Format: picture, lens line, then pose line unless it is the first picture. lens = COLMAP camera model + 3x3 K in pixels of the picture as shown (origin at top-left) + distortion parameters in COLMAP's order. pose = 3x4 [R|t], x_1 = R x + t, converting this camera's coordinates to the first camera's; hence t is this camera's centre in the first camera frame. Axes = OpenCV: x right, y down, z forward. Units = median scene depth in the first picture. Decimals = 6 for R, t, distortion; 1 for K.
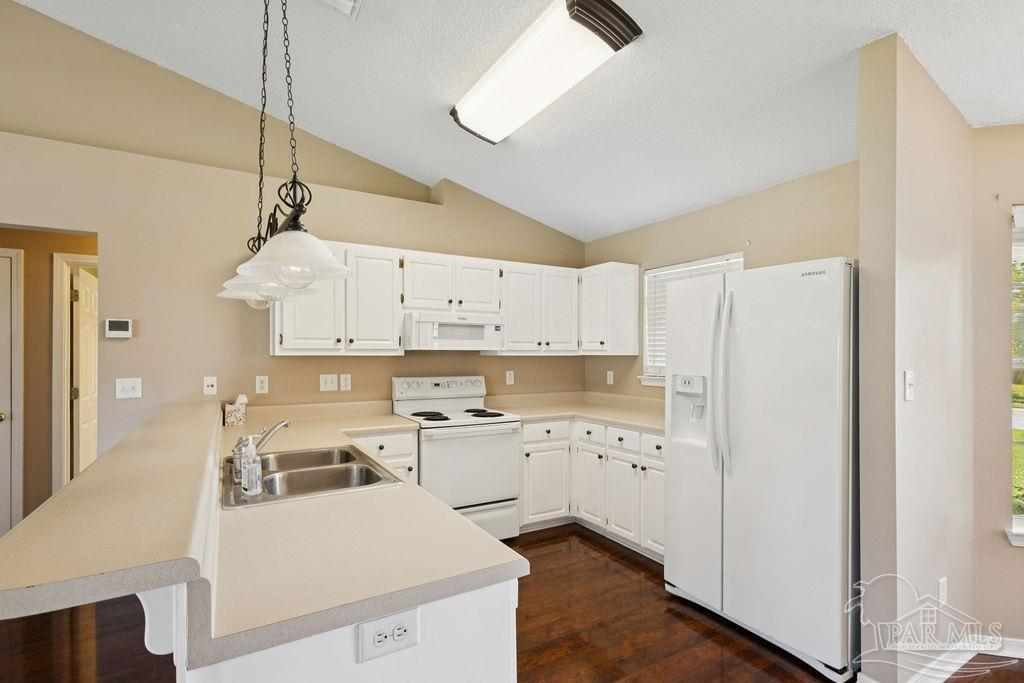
lens RADIAL K [[477.2, 0, 516.0], [0, 477.2, 348.2], [0, 0, 1]] dist [0.016661, 0.000220]
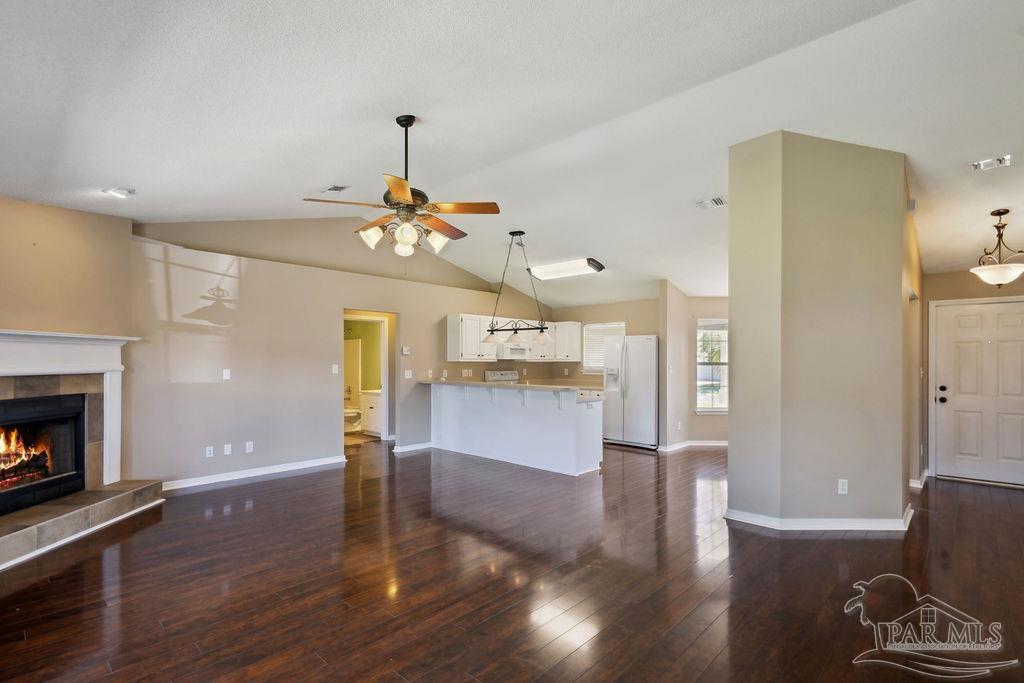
lens RADIAL K [[477.2, 0, 507.7], [0, 477.2, 348.3], [0, 0, 1]] dist [0.016661, 0.000220]
pose [[0.961791, 0.008754, 0.273643, -0.730742], [-0.005200, 0.999892, -0.013711, -0.016221], [-0.273734, 0.011764, 0.961734, -1.144816]]
